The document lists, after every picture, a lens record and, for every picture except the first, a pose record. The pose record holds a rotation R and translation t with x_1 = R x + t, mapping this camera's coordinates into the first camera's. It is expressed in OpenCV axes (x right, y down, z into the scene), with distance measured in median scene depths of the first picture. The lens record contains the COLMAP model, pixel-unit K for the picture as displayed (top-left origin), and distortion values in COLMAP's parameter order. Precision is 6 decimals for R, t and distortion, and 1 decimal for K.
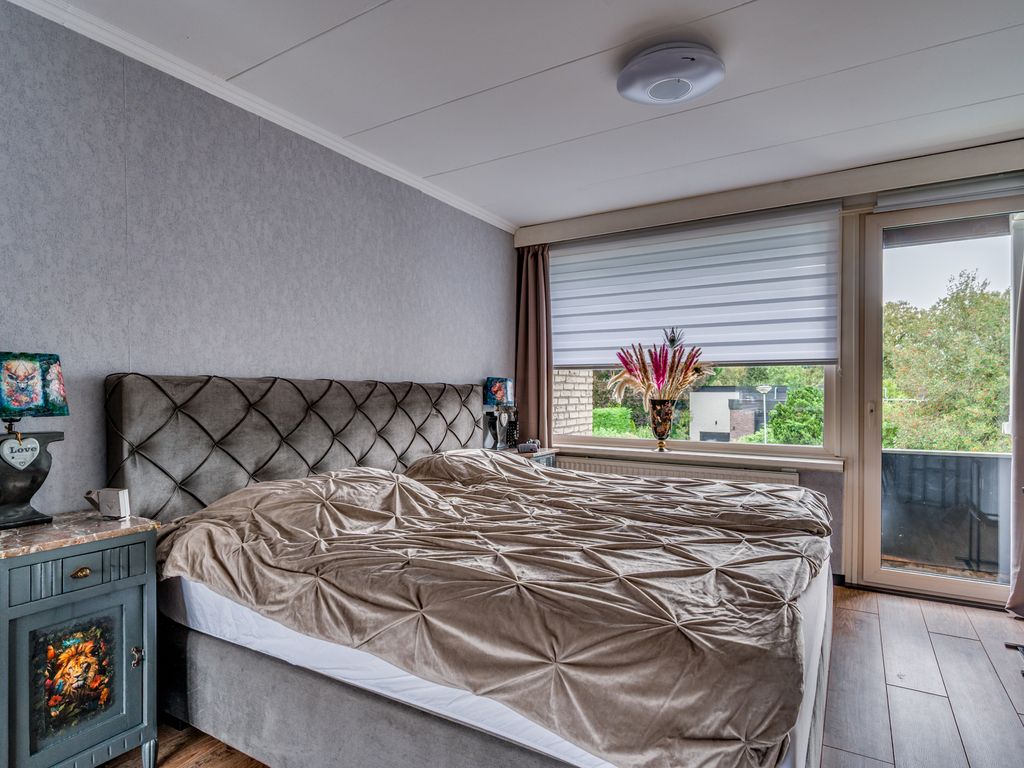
lens RADIAL K [[588.5, 0, 487.0], [0, 588.5, 399.8], [0, 0, 1]] dist [-0.001951, -0.000810]
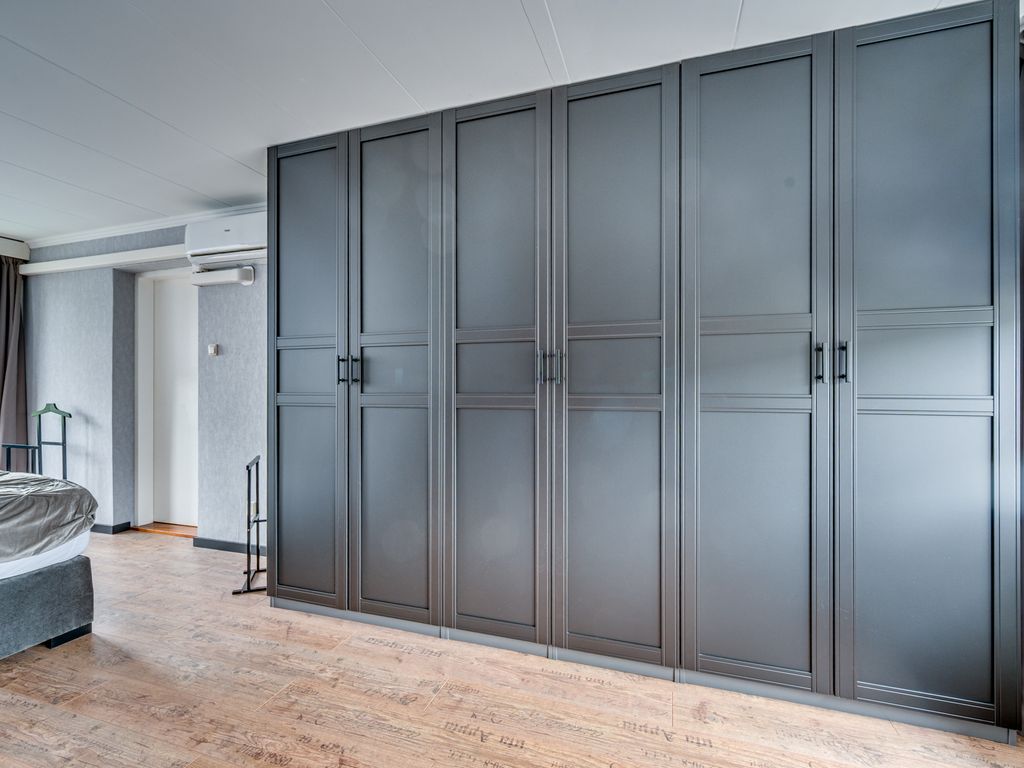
lens RADIAL K [[470.9, 0, 513.9], [0, 470.9, 389.1], [0, 0, 1]] dist [-0.004562, 0.001055]
pose [[-0.242041, 0.000140, 0.970266, -0.556373], [0.012672, 0.999915, 0.003017, 0.002852], [-0.970183, 0.013026, -0.242022, -0.106078]]
